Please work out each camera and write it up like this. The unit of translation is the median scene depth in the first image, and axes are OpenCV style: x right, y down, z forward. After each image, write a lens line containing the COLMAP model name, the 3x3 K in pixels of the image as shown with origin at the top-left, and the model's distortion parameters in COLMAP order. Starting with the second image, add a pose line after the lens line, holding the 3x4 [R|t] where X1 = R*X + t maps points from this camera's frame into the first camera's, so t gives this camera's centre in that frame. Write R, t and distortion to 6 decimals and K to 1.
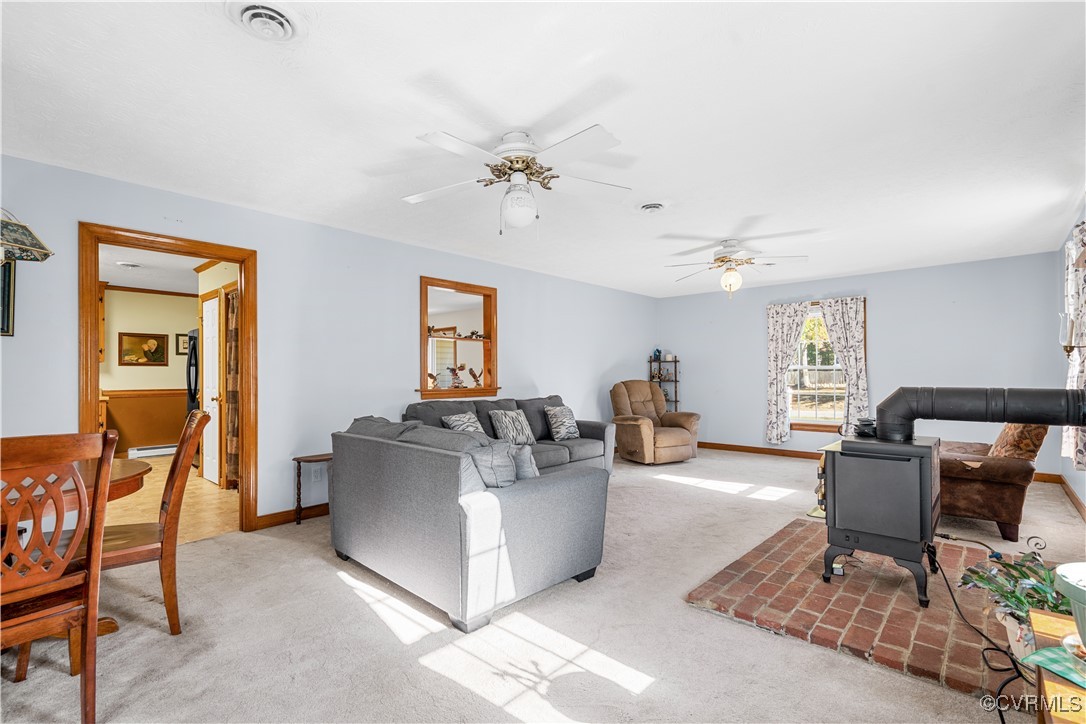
lens RADIAL K [[513.6, 0, 543.6], [0, 513.6, 371.5], [0, 0, 1]] dist [0.000075, 0.000206]
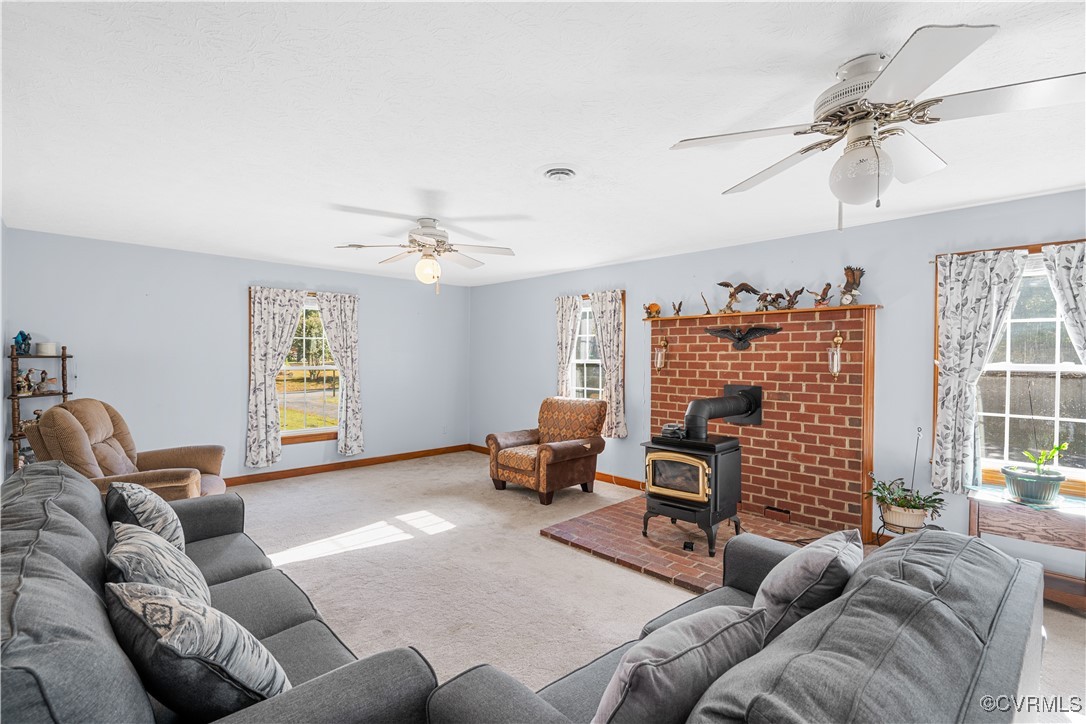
lens RADIAL K [[488.5, 0, 576.7], [0, 488.5, 357.5], [0, 0, 1]] dist [0.000739, 0.000119]
pose [[0.048095, 0.006598, 0.998821, -0.262450], [-0.016565, 0.999846, -0.005807, -0.028173], [-0.998705, -0.016266, 0.048197, 0.497316]]
